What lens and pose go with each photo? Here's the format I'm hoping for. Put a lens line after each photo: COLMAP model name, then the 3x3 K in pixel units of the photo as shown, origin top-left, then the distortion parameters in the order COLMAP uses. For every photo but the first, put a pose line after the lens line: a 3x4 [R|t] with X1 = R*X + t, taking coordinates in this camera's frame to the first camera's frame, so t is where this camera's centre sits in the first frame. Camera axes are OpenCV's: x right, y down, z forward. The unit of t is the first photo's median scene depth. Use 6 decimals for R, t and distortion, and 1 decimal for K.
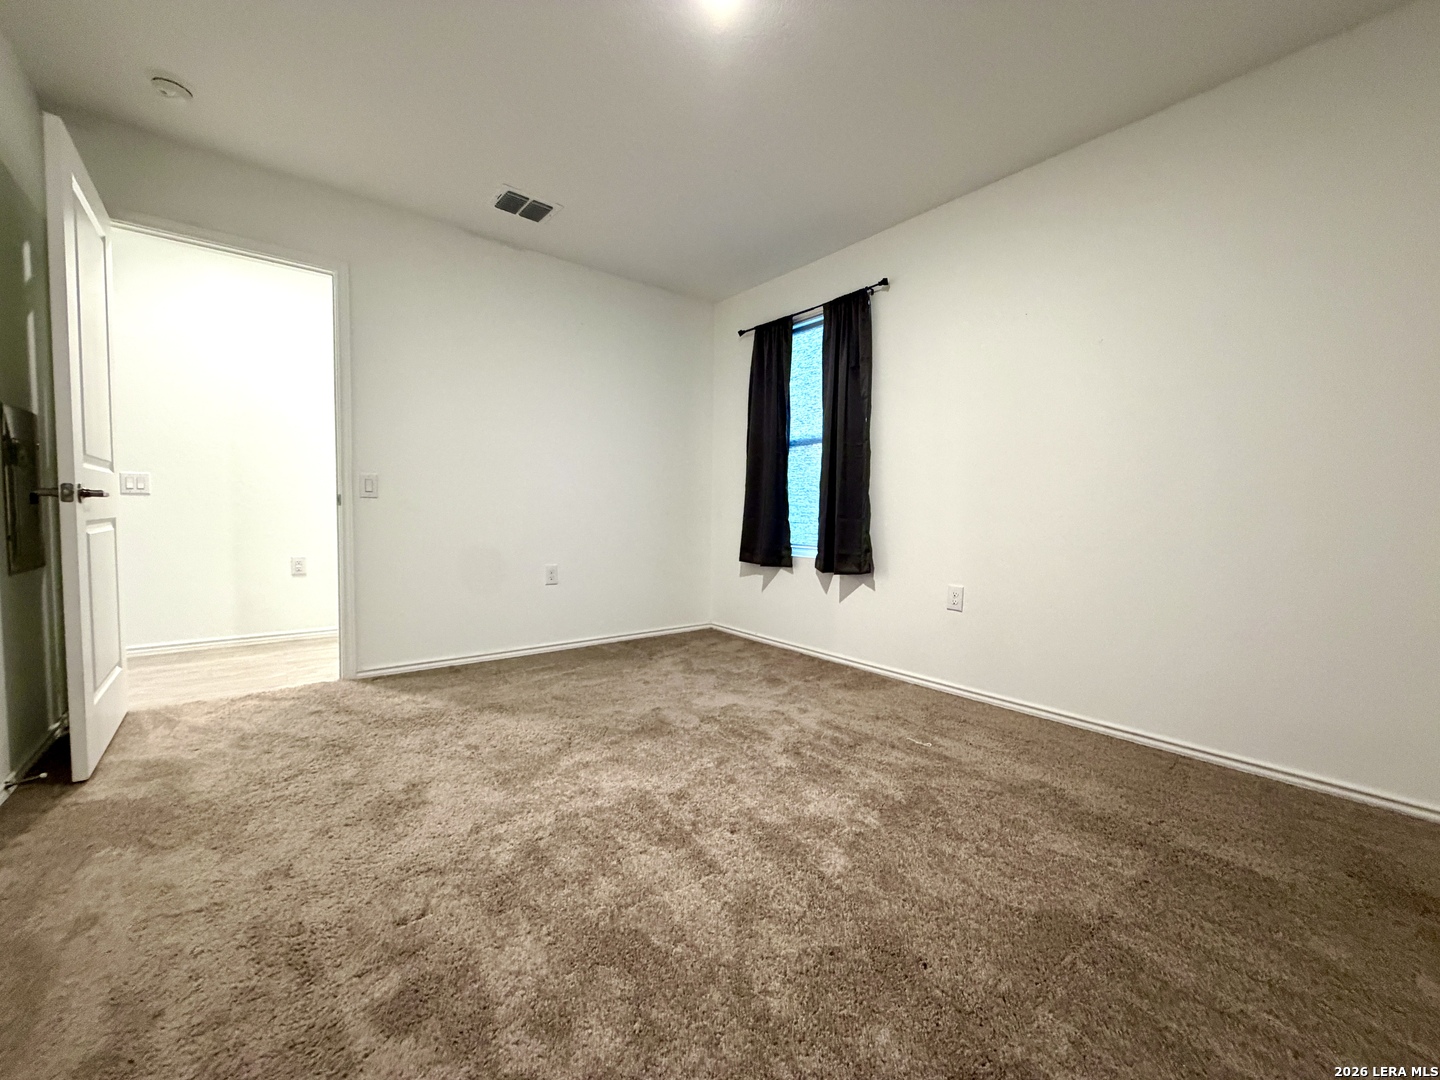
lens RADIAL K [[575.5, 0, 716.2], [0, 575.5, 541.8], [0, 0, 1]] dist [-0.000705, -0.000099]
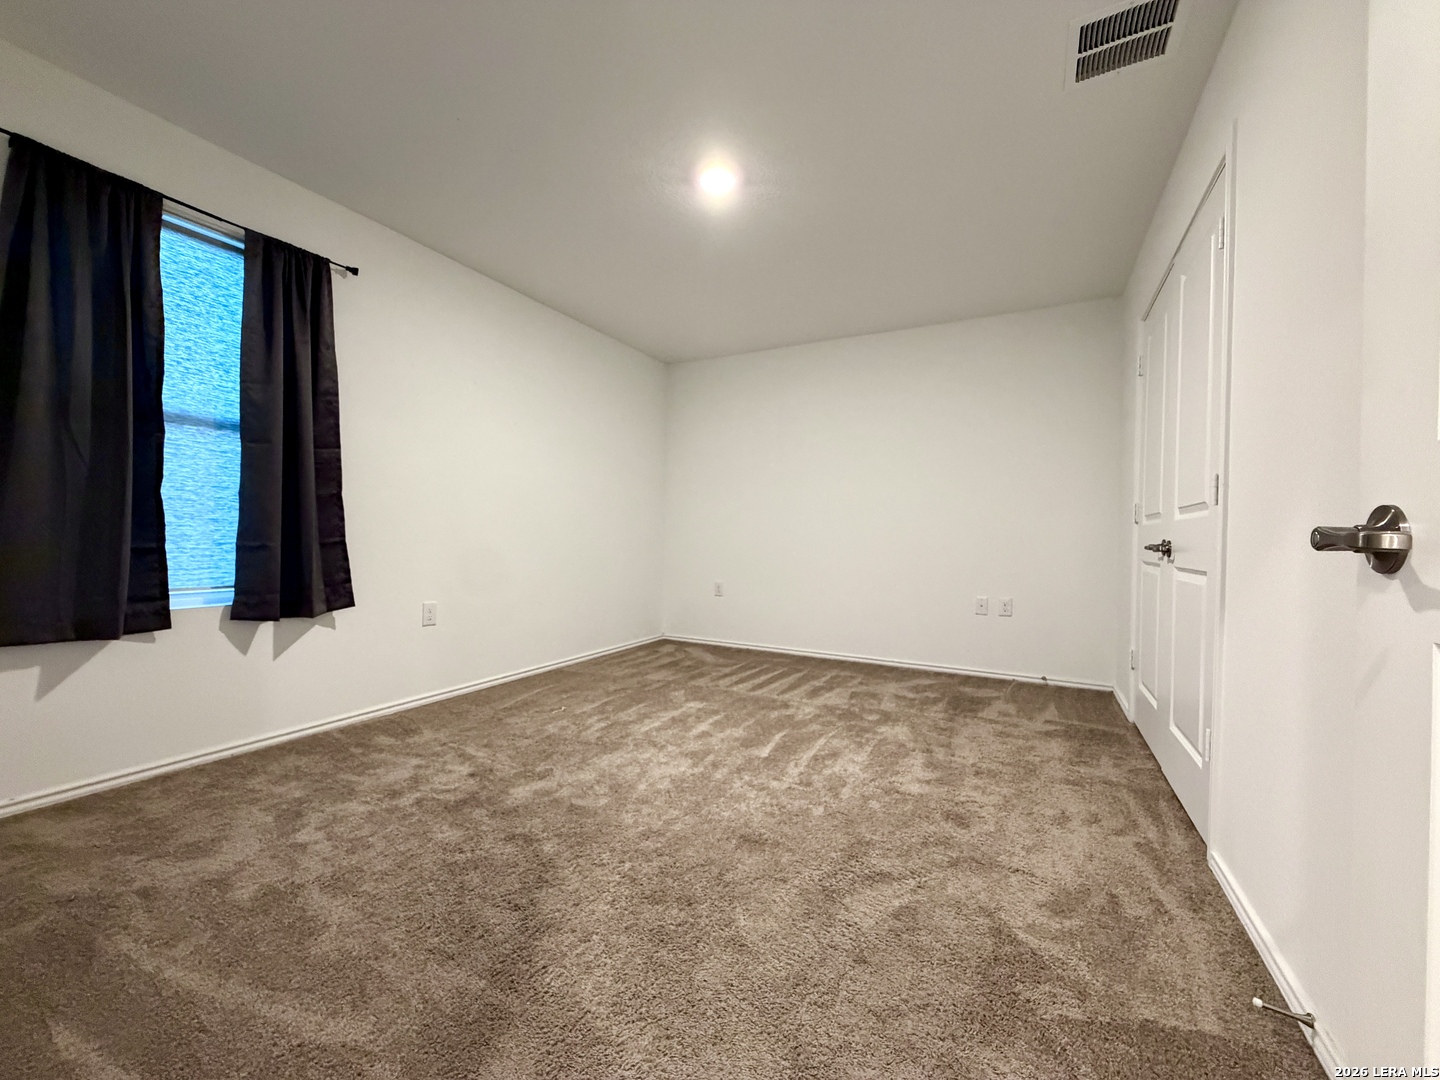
lens RADIAL K [[575.5, 0, 716.2], [0, 575.5, 541.8], [0, 0, 1]] dist [-0.000705, -0.000099]
pose [[-0.389890, -0.029898, 0.920376, -0.699272], [0.026529, 0.998693, 0.043680, -0.062283], [-0.920479, 0.041447, -0.388587, 0.811316]]
